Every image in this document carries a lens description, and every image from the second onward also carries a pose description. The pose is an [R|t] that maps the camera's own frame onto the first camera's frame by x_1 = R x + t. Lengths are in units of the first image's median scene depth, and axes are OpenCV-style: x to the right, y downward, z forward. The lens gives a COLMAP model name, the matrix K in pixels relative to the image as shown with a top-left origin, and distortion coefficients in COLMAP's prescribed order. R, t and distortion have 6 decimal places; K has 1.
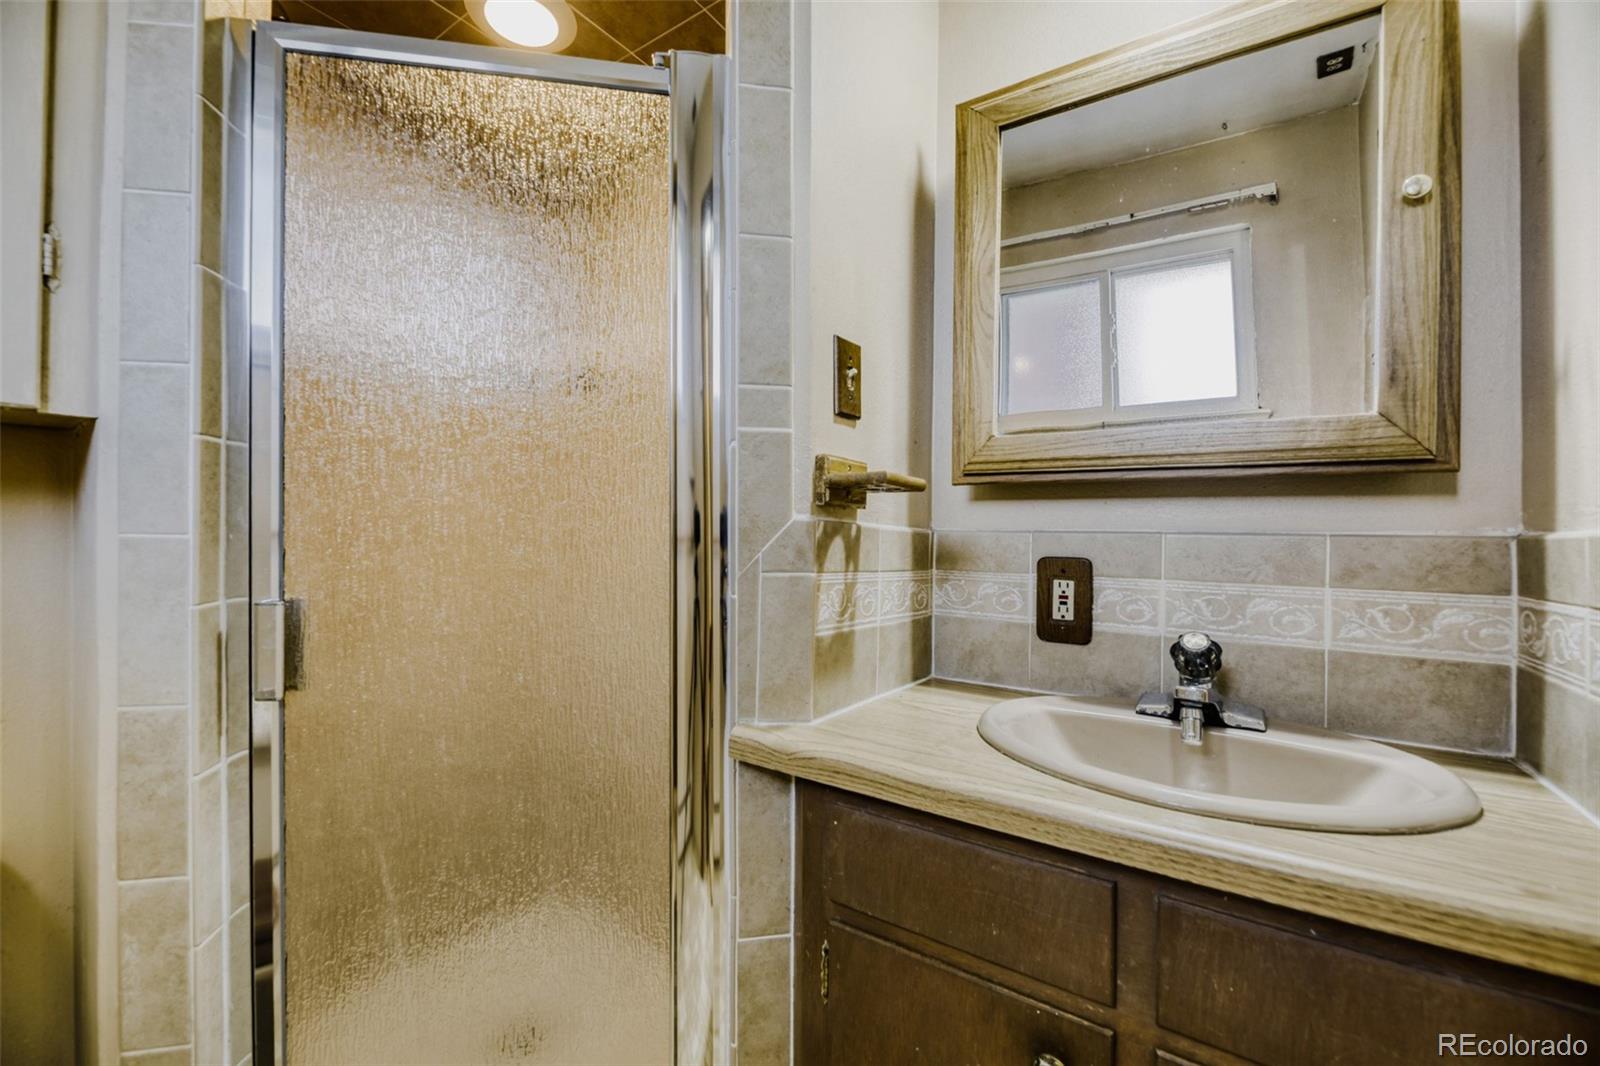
lens RADIAL K [[655.4, 0, 798.5], [0, 655.4, 528.0], [0, 0, 1]] dist [-0.000925, -0.002113]
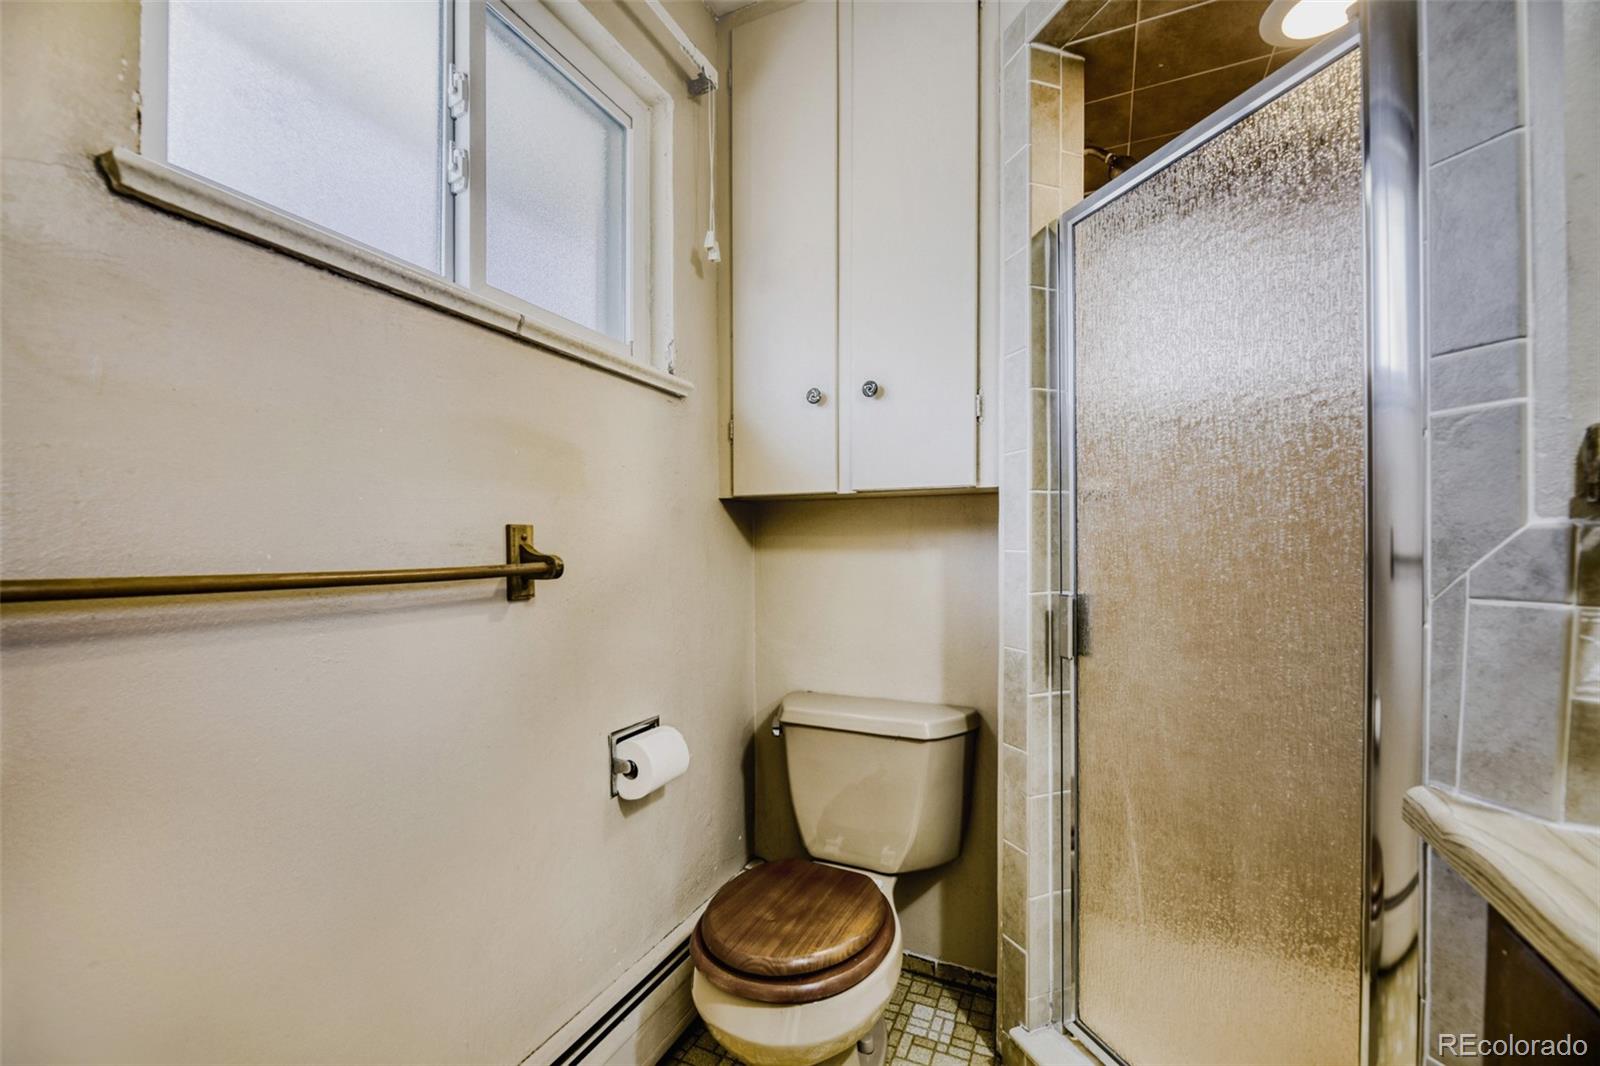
lens RADIAL K [[655.4, 0, 781.3], [0, 655.4, 552.2], [0, 0, 1]] dist [-0.000925, -0.002113]
pose [[0.149710, -0.000992, -0.988730, 0.565547], [0.005533, 0.999985, -0.000165, 0.010672], [0.988715, -0.005446, 0.149713, 0.106804]]
